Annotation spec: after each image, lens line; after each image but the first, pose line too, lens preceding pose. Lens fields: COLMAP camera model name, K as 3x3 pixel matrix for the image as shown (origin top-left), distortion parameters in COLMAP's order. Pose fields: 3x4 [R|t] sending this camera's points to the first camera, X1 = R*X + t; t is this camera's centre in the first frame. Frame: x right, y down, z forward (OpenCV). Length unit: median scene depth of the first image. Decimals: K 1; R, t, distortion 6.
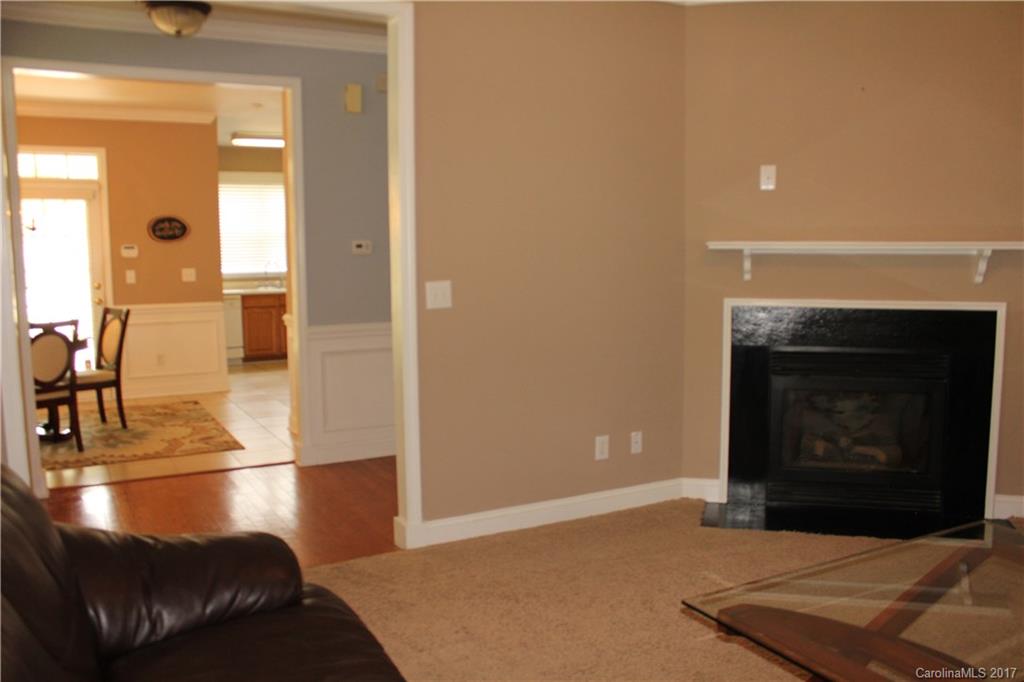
lens RADIAL K [[884.0, 0, 512.2], [0, 884.0, 342.9], [0, 0, 1]] dist [-0.153783, 0.133964]
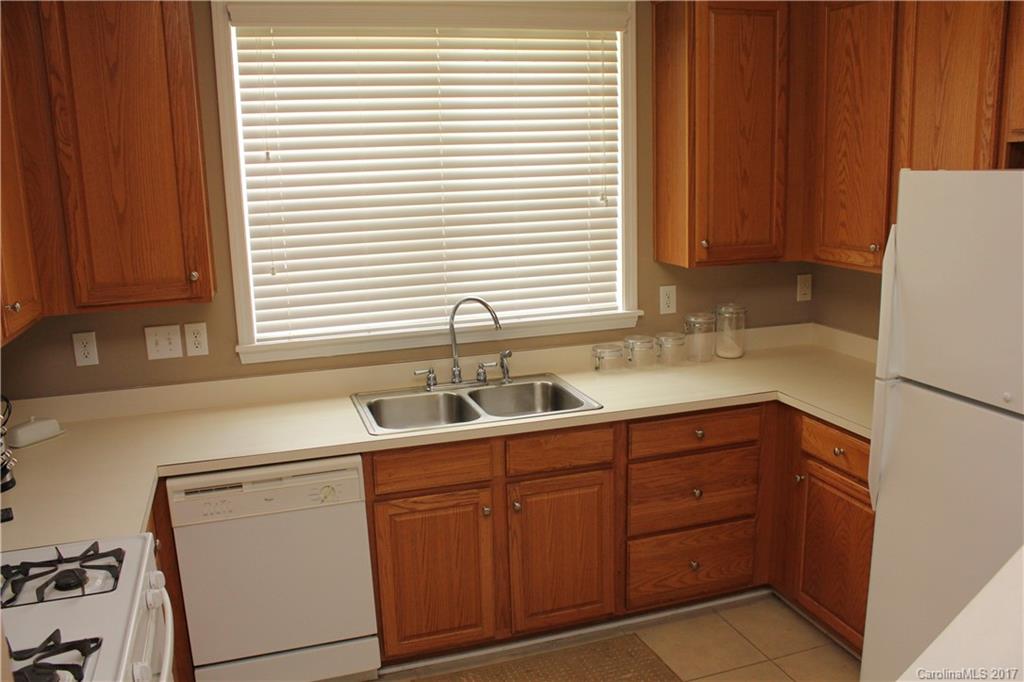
lens RADIAL K [[884.0, 0, 504.0], [0, 884.0, 345.7], [0, 0, 1]] dist [-0.153783, 0.133964]
pose [[0.980961, 0.017314, -0.193433, -0.281400], [0.003415, 0.994326, 0.106317, -0.147628], [0.194177, -0.104953, 0.975336, 0.967435]]
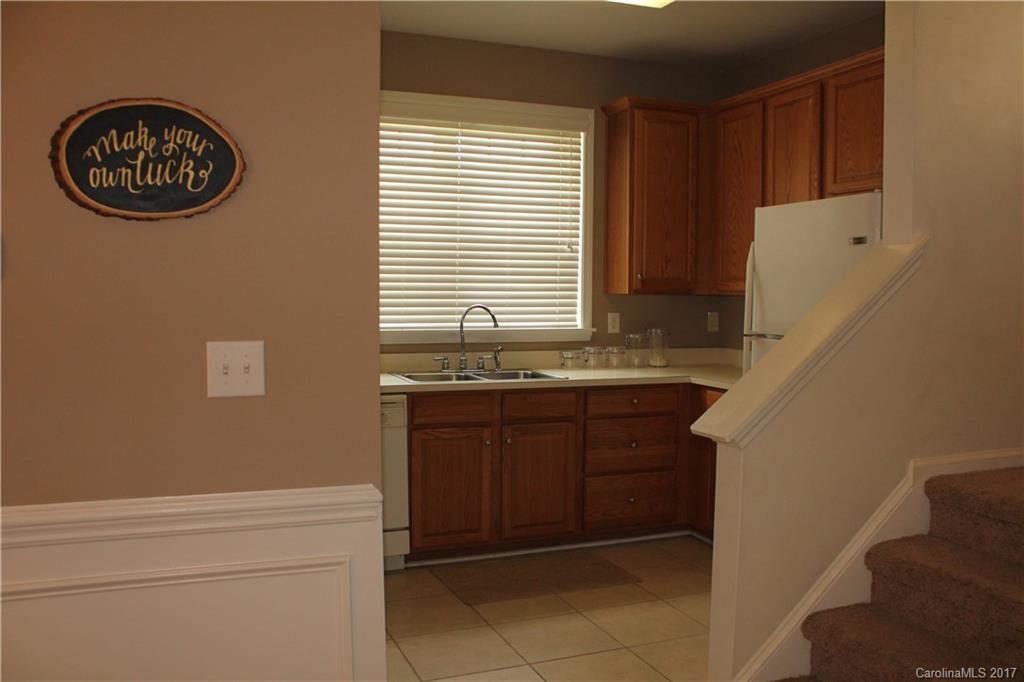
lens RADIAL K [[884.0, 0, 514.7], [0, 884.0, 340.7], [0, 0, 1]] dist [-0.153783, 0.133964]
pose [[0.992082, 0.021722, -0.123696, -0.278585], [-0.027566, 0.998573, -0.045731, -0.079099], [0.122527, 0.048779, 0.991266, 0.796046]]
